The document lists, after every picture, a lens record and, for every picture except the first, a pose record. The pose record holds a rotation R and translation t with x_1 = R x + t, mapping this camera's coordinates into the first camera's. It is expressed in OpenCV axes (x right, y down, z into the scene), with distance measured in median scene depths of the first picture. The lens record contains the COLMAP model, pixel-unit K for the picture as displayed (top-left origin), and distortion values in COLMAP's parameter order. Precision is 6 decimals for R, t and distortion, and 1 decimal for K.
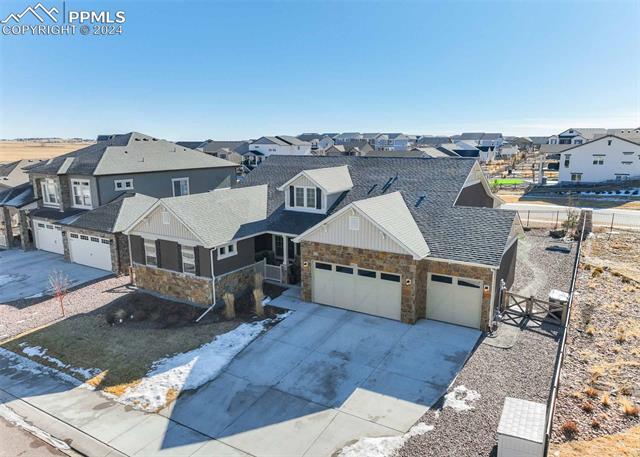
lens RADIAL K [[453.3, 0, 321.4], [0, 453.3, 226.6], [0, 0, 1]] dist [0.006046, 0.006191]
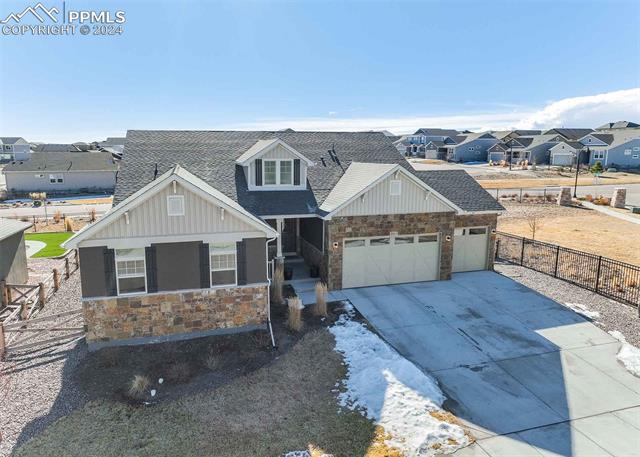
lens RADIAL K [[453.3, 0, 318.1], [0, 453.3, 227.3], [0, 0, 1]] dist [0.006046, 0.006191]
pose [[0.676687, -0.124534, 0.725663, -0.659728], [0.141885, 0.989175, 0.037448, 0.014430], [-0.722471, 0.077620, 0.687031, 0.439938]]
